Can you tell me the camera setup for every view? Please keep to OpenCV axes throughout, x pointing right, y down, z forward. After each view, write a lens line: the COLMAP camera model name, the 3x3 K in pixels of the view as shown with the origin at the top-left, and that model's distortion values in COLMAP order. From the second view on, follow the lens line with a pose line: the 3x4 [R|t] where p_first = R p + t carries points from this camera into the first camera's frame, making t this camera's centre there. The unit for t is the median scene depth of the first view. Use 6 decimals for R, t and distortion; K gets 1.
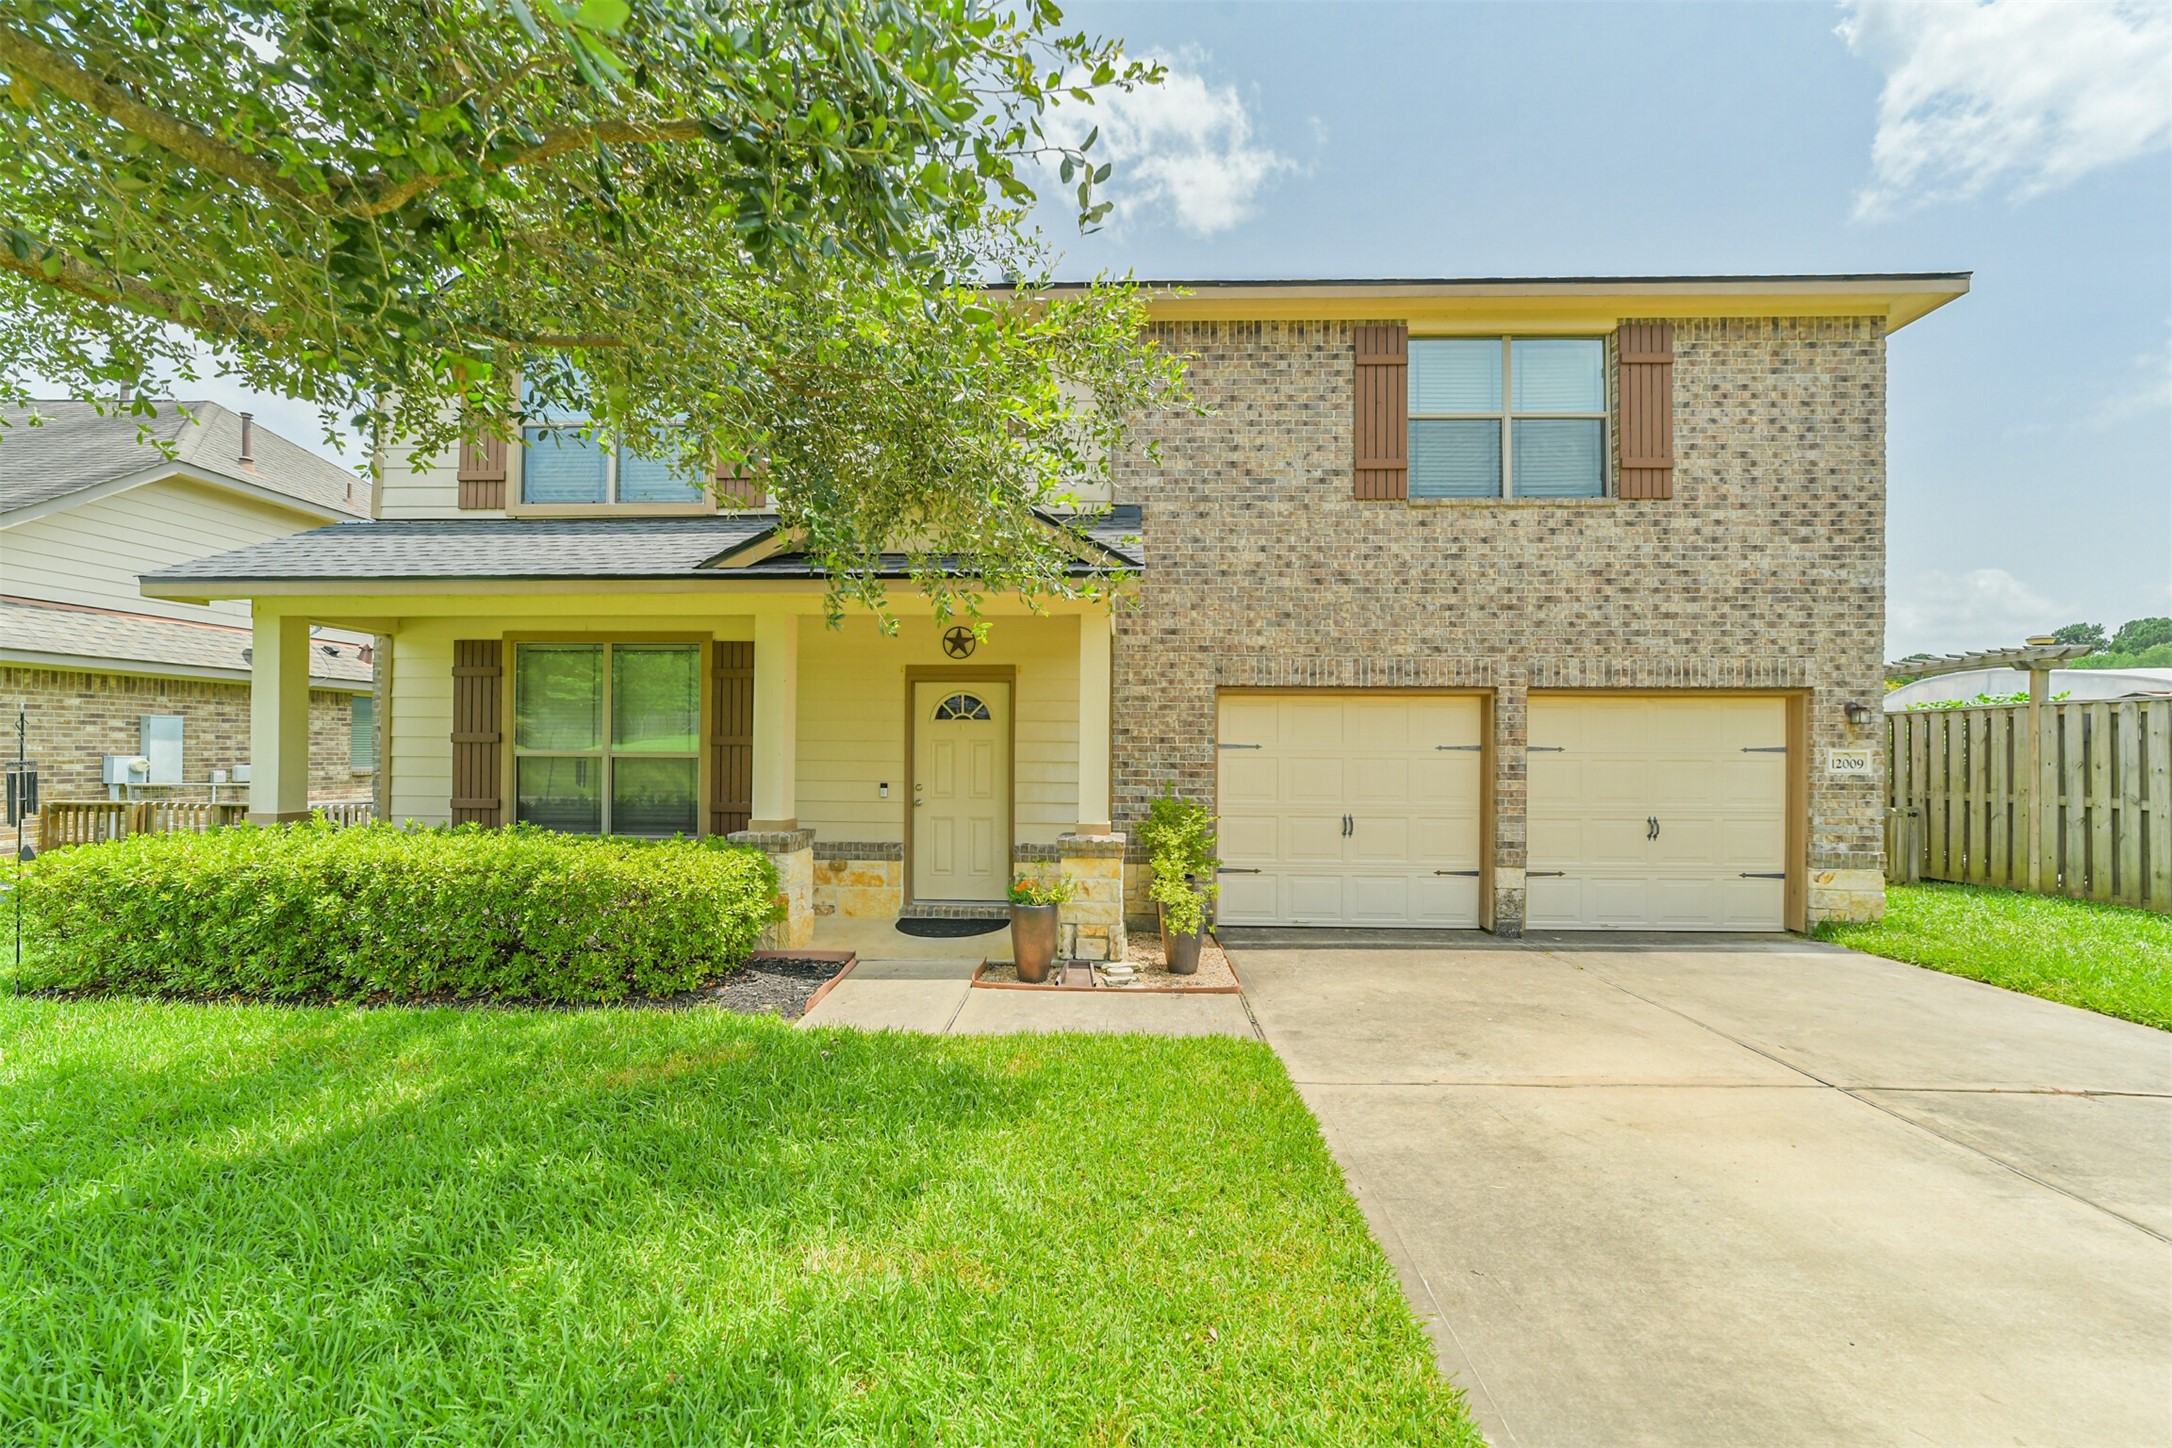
lens RADIAL K [[828.6, 0, 1088.4], [0, 828.6, 751.0], [0, 0, 1]] dist [-0.017846, 0.009511]
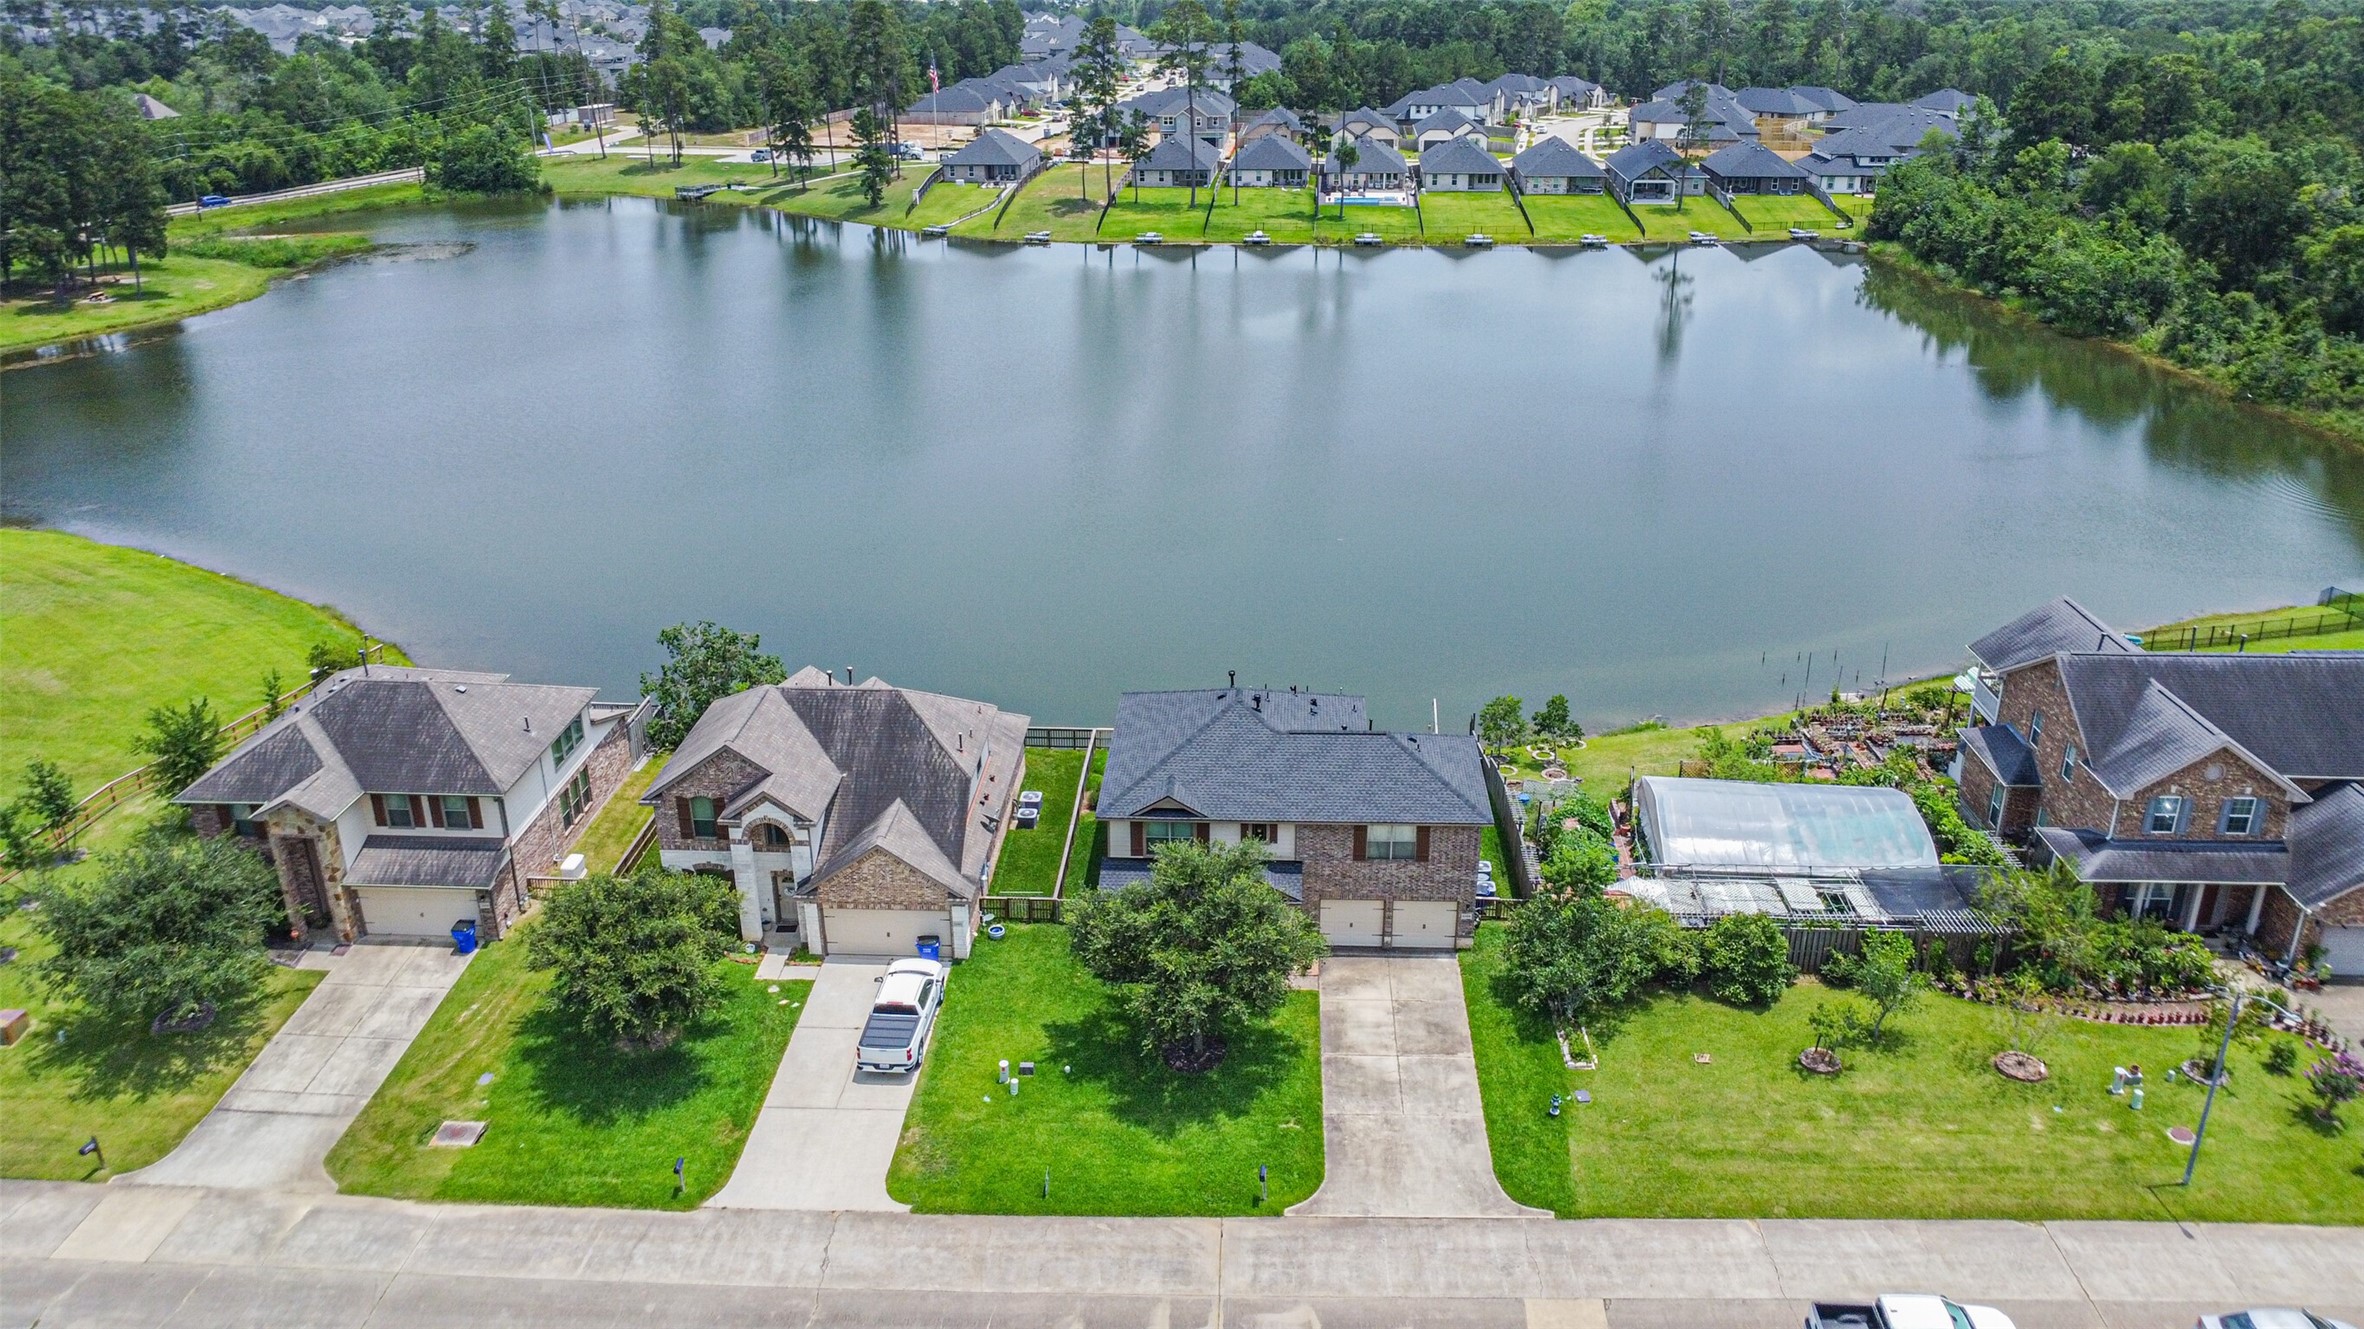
lens RADIAL K [[1734.0, 0, 1182.0], [0, 1734.0, 664.5], [0, 0, 1]] dist [-0.006243, -0.008456]
pose [[0.999713, -0.007211, -0.022848, -0.340505], [0.015574, 0.920256, 0.391007, -4.705287], [0.018206, -0.391250, 0.920104, -6.763762]]
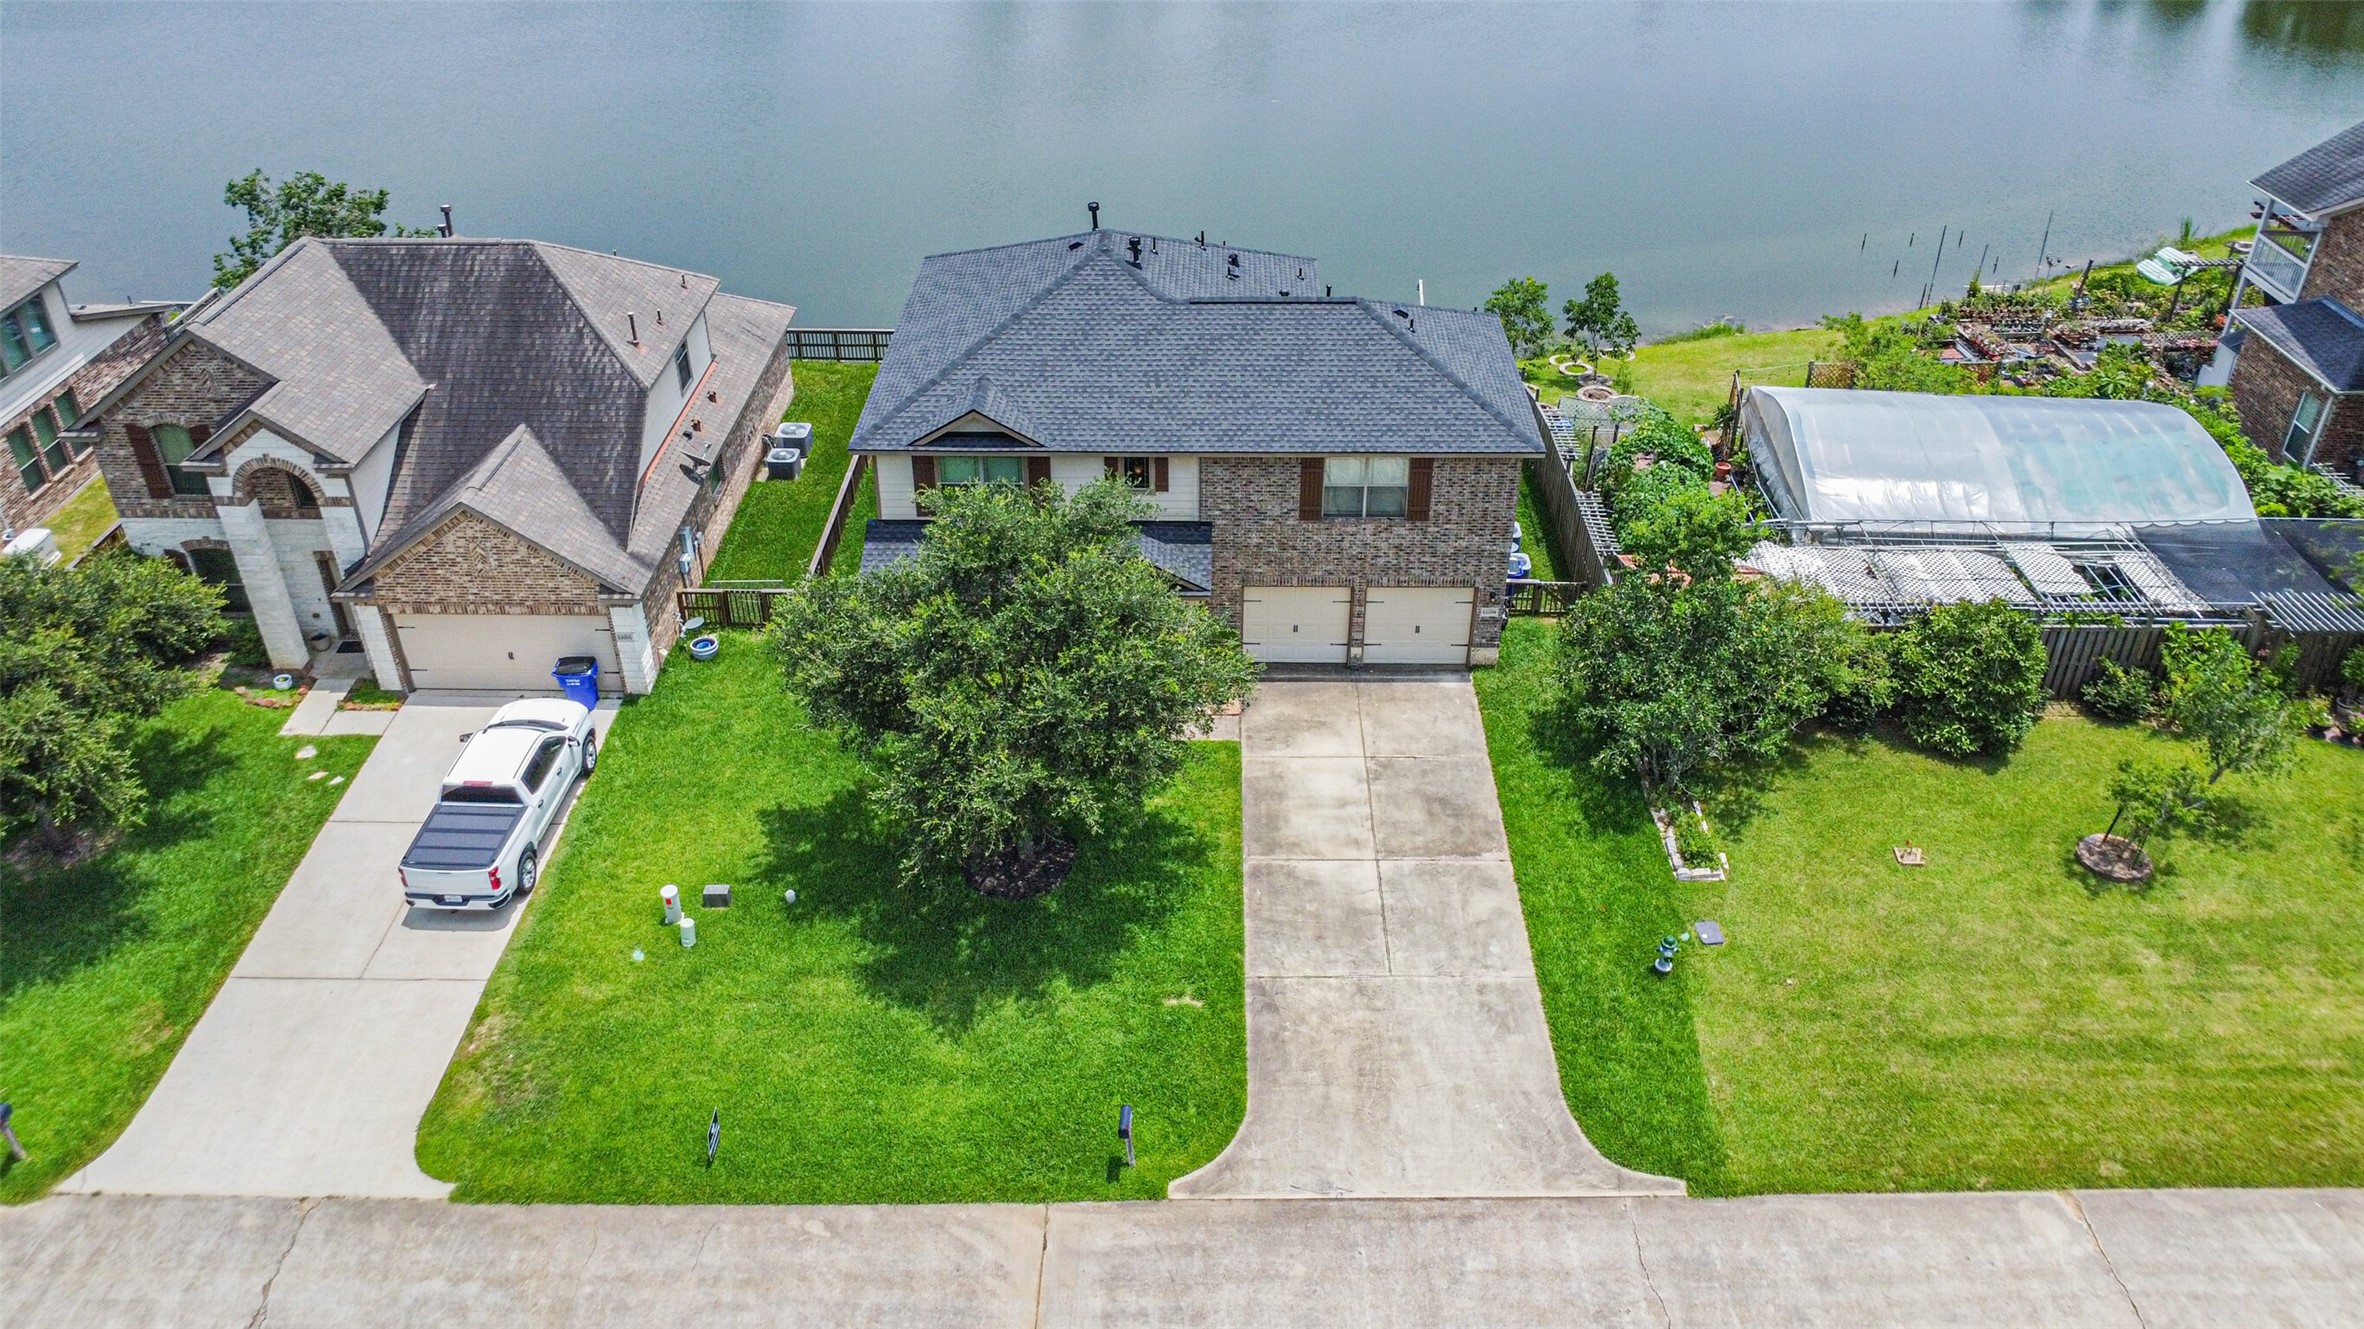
lens RADIAL K [[1734.0, 0, 1182.0], [0, 1734.0, 664.5], [0, 0, 1]] dist [-0.006243, -0.008456]
pose [[0.999791, -0.017749, 0.010123, -0.083203], [0.009174, 0.832634, 0.553748, -2.797124], [-0.018257, -0.553540, 0.832623, -3.496919]]
